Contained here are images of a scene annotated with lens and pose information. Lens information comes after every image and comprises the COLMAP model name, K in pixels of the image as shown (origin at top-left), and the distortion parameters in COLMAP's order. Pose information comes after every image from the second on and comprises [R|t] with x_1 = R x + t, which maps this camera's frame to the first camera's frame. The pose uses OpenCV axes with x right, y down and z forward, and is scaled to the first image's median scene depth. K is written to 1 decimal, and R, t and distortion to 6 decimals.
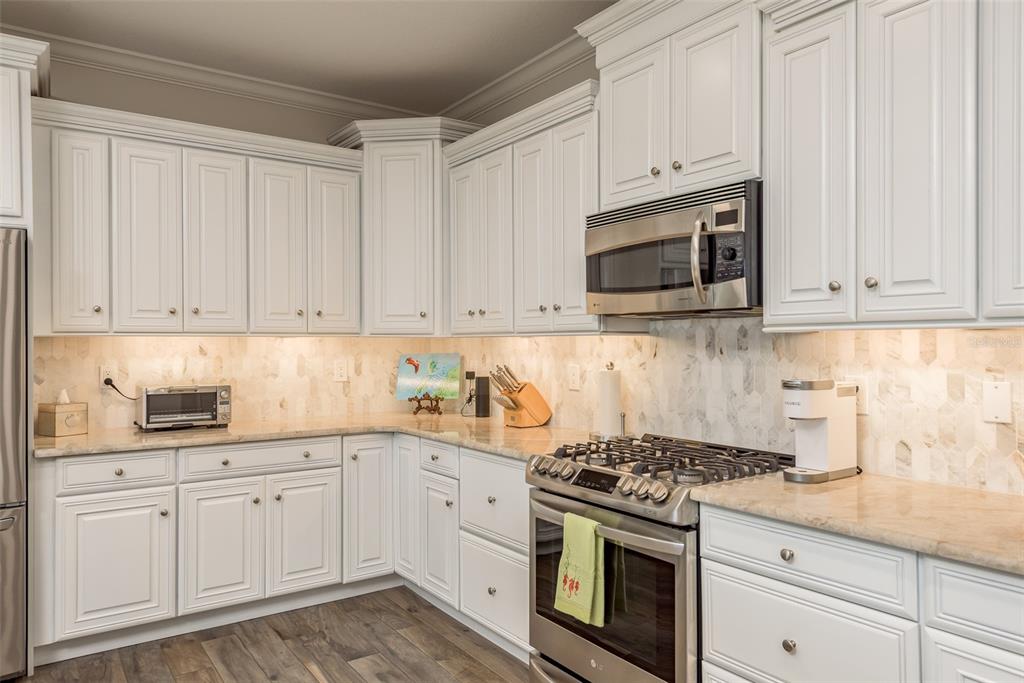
lens RADIAL K [[694.6, 0, 521.0], [0, 694.6, 341.5], [0, 0, 1]] dist [0.018865, -0.011316]
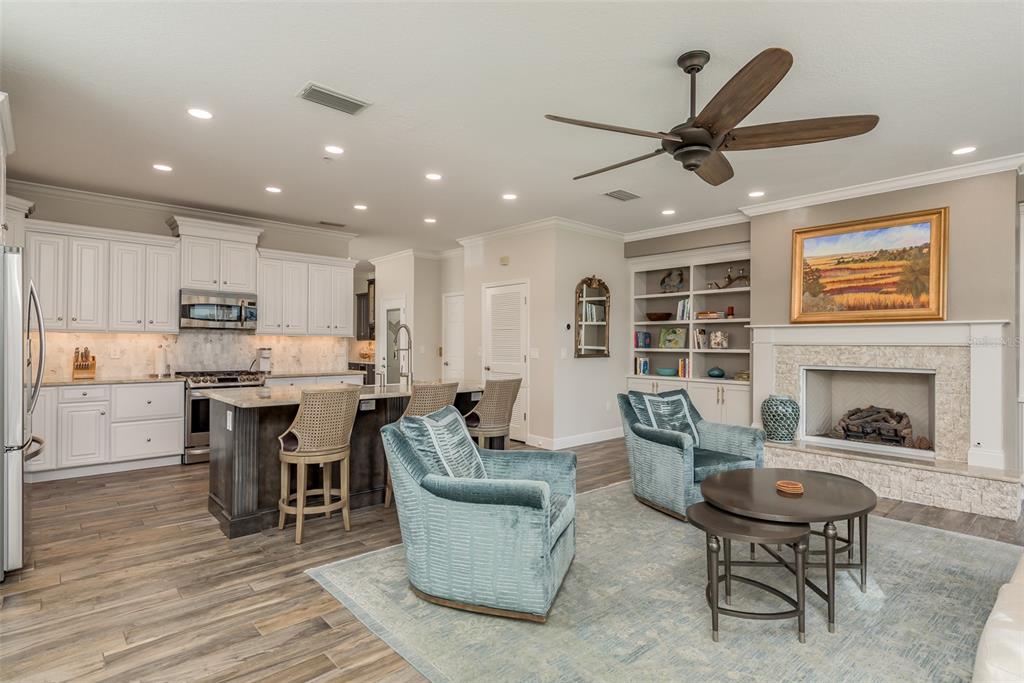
lens RADIAL K [[506.3, 0, 509.6], [0, 506.3, 341.2], [0, 0, 1]] dist [0.015596, -0.000829]
pose [[-0.118177, 0.008723, 0.992954, -1.965795], [-0.010766, 0.999891, -0.010065, 0.023233], [-0.992934, -0.011880, -0.118070, -0.023744]]
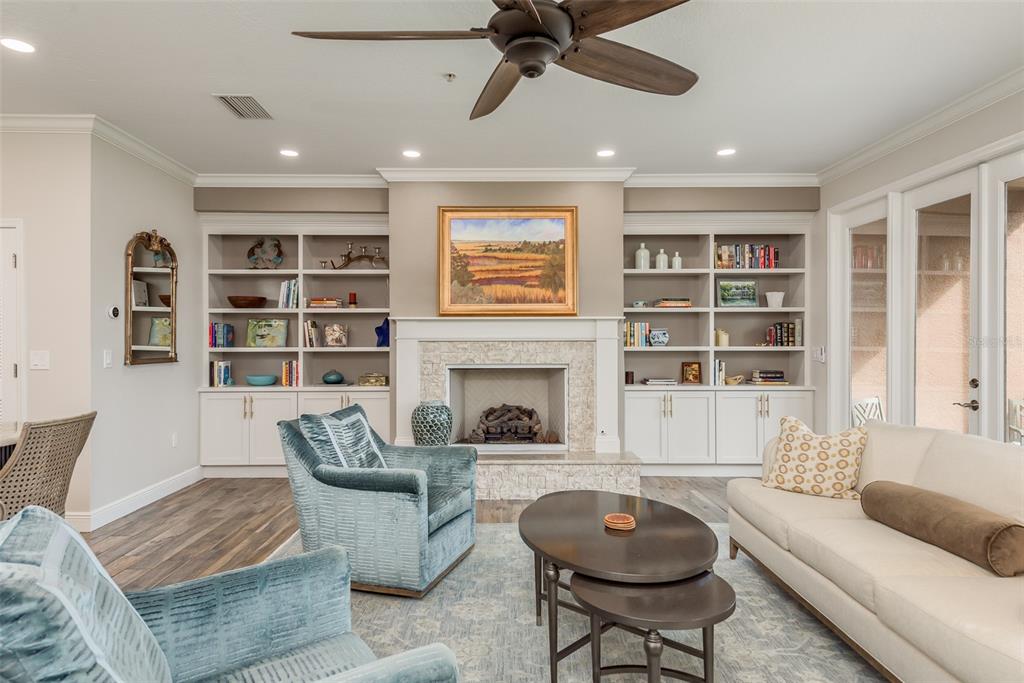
lens RADIAL K [[598.4, 0, 497.4], [0, 598.4, 339.6], [0, 0, 1]] dist [0.020372, -0.001932]
pose [[-0.817402, 0.008050, 0.576011, -1.475542], [0.002668, 0.999945, -0.010188, 0.022572], [-0.576061, -0.006790, -0.817379, 0.151306]]
